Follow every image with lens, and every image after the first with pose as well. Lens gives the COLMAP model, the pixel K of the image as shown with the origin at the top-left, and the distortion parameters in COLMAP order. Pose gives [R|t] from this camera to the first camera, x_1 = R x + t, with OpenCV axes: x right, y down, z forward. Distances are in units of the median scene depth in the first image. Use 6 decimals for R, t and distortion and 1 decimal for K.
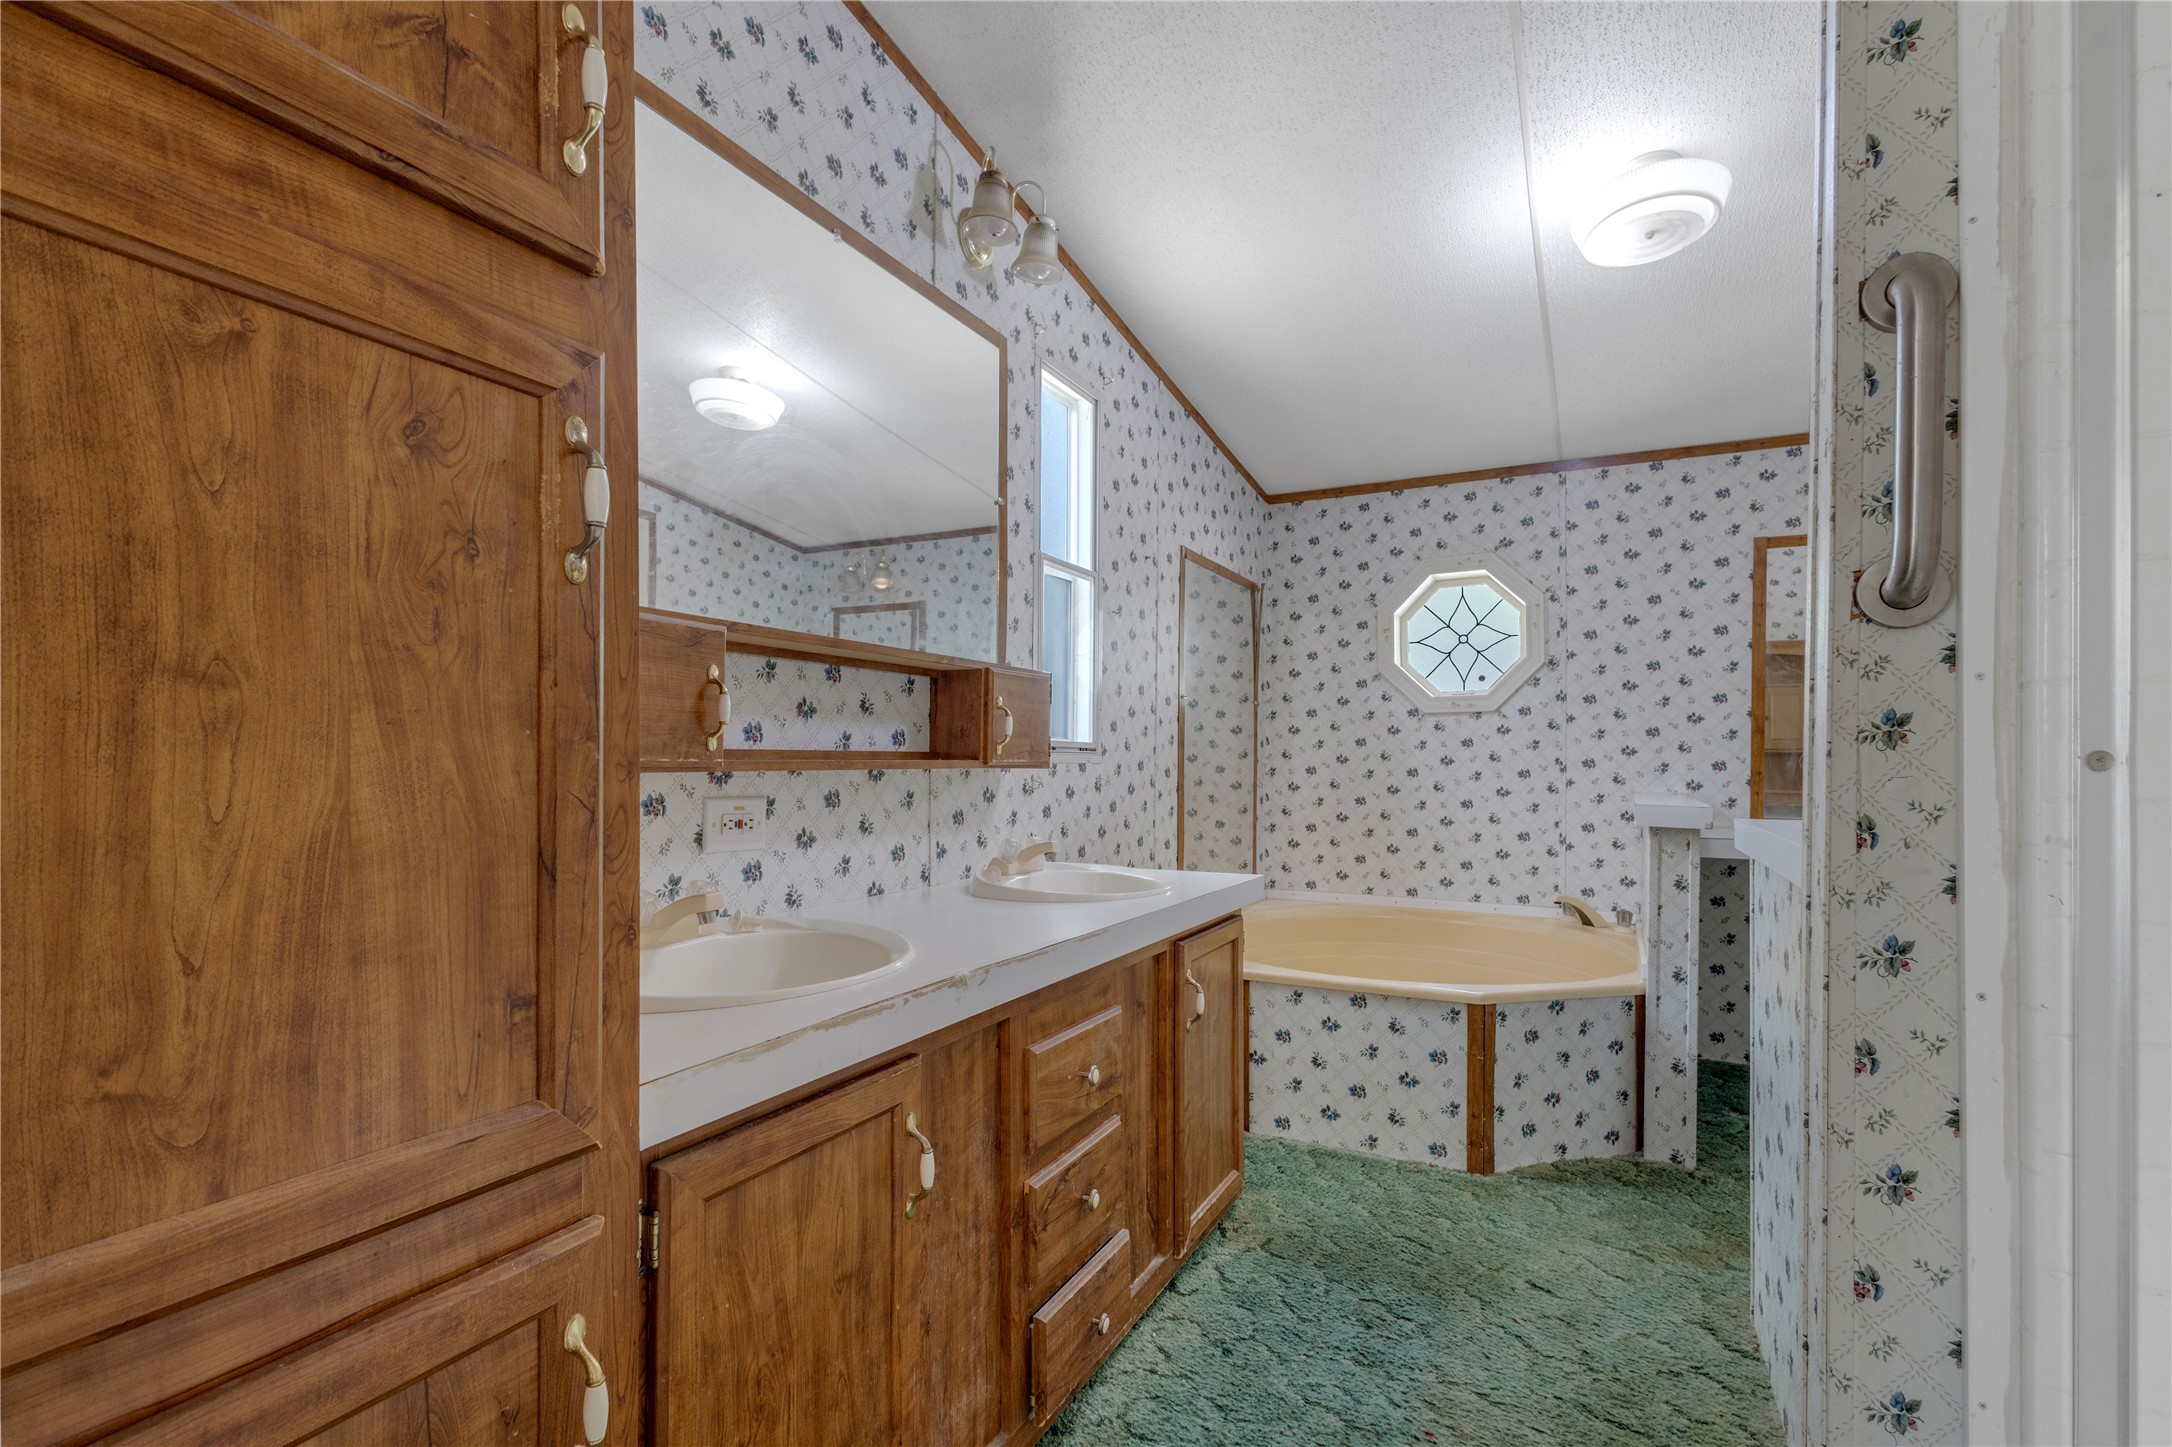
lens RADIAL K [[1041.2, 0, 1082.8], [0, 1041.2, 744.9], [0, 0, 1]] dist [0.012710, -0.000150]
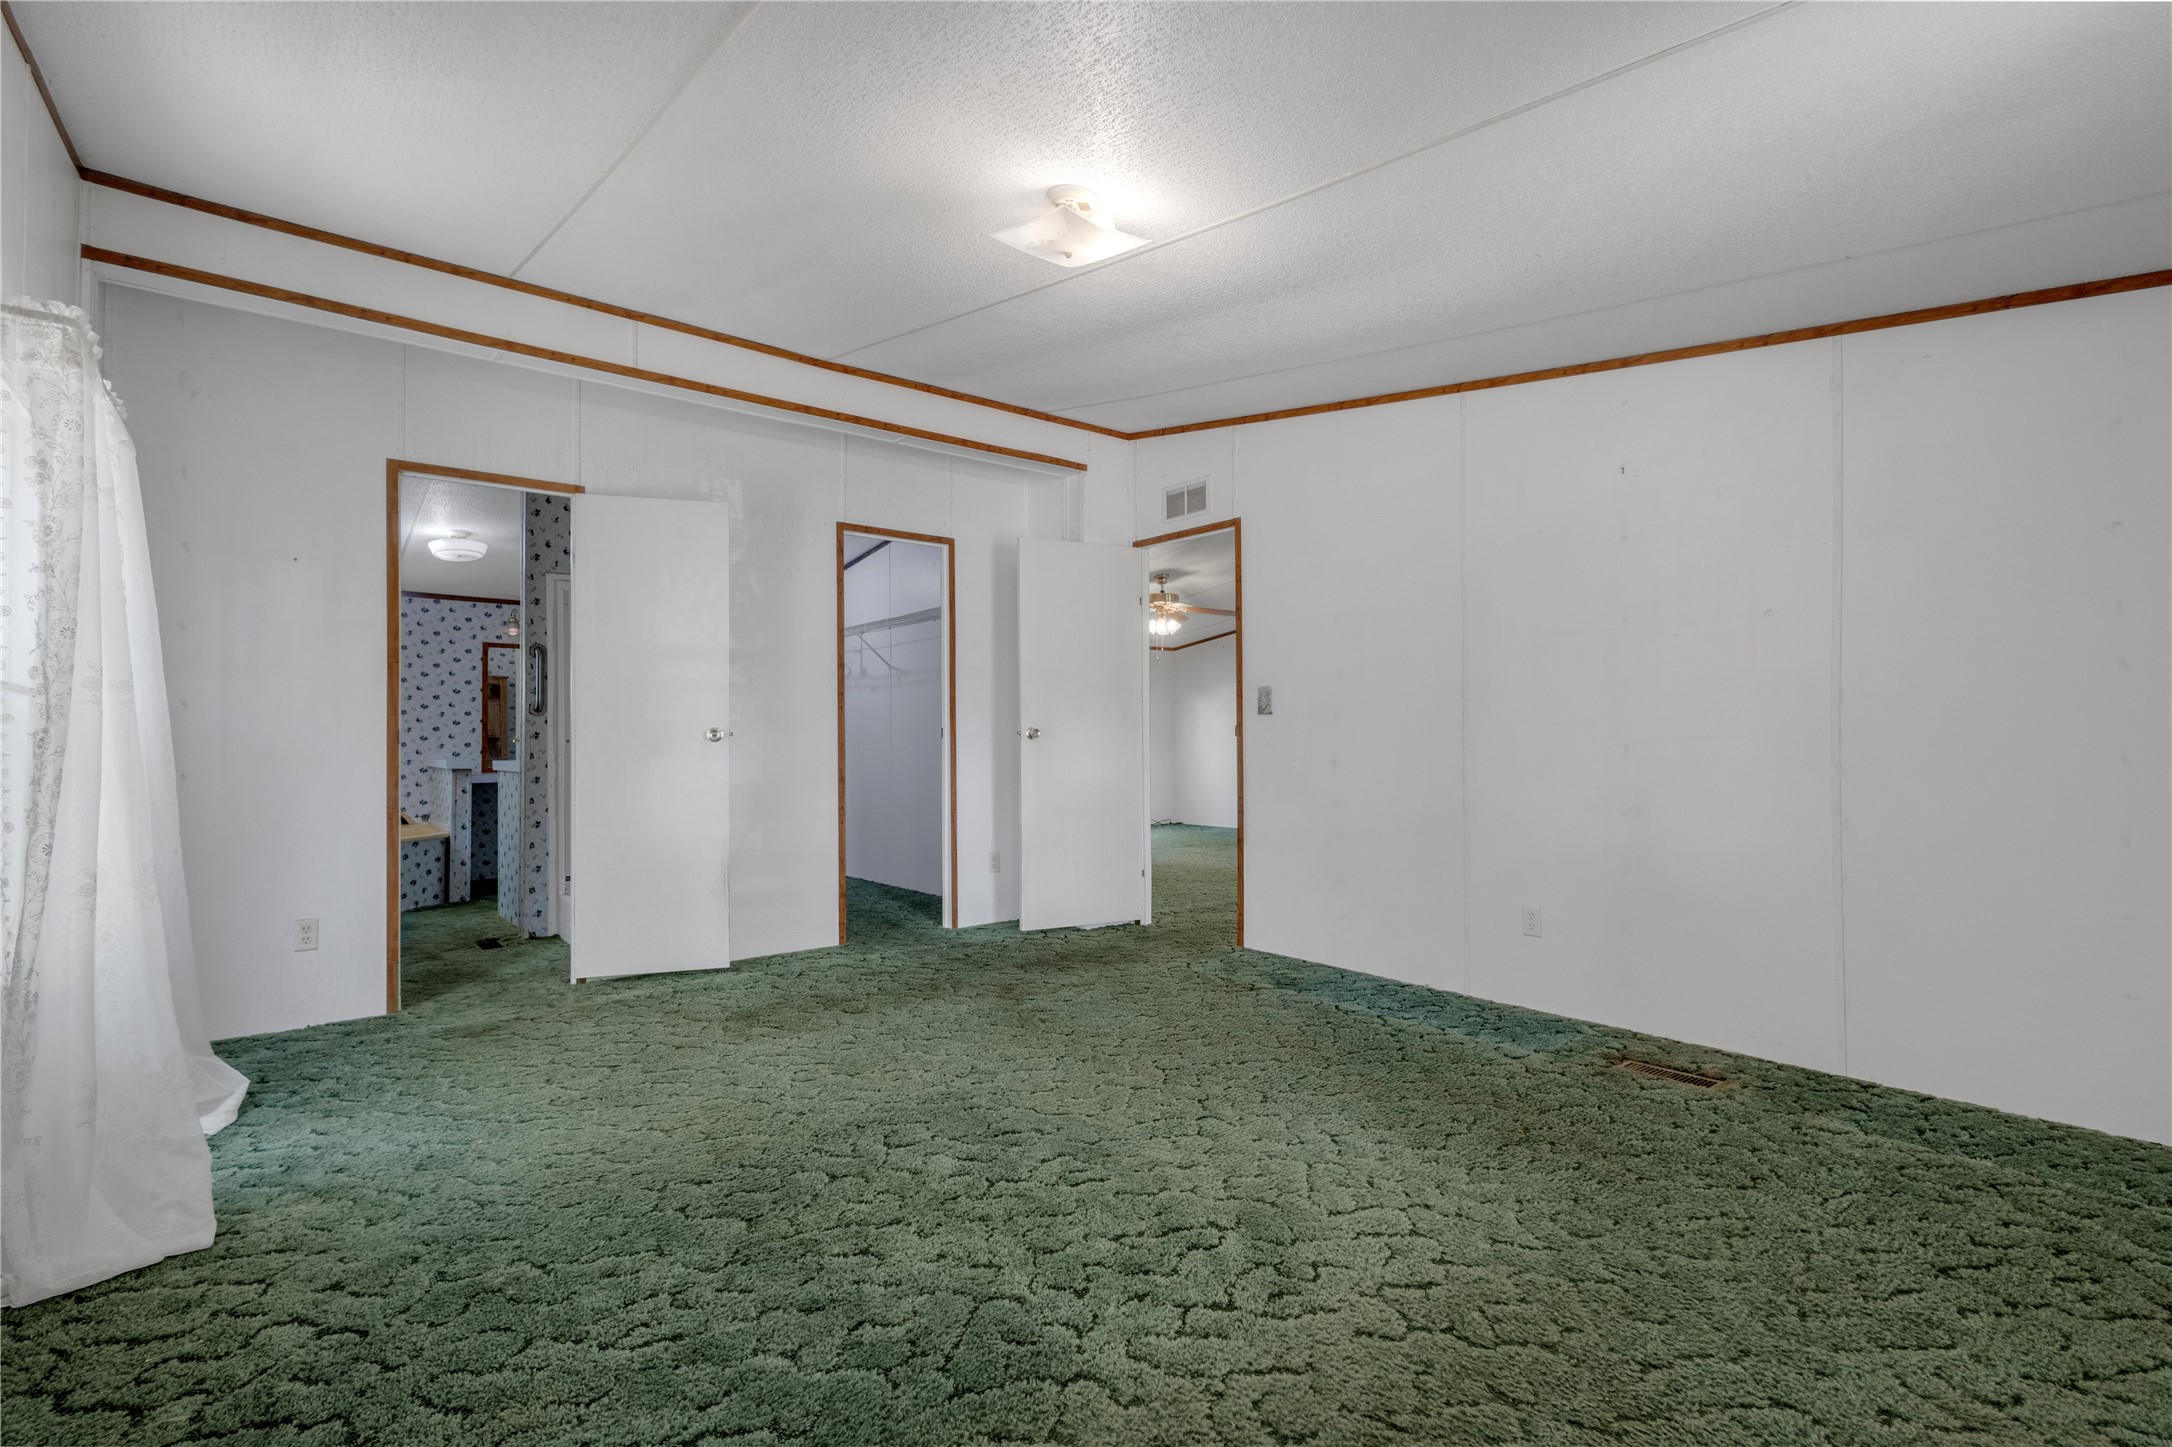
lens RADIAL K [[1041.2, 0, 1082.8], [0, 1041.2, 744.9], [0, 0, 1]] dist [0.012710, -0.000150]
pose [[0.423172, -0.012746, 0.905960, -1.091214], [-0.002671, 0.999879, 0.015315, -0.021699], [-0.906045, -0.008900, 0.423087, -1.434327]]
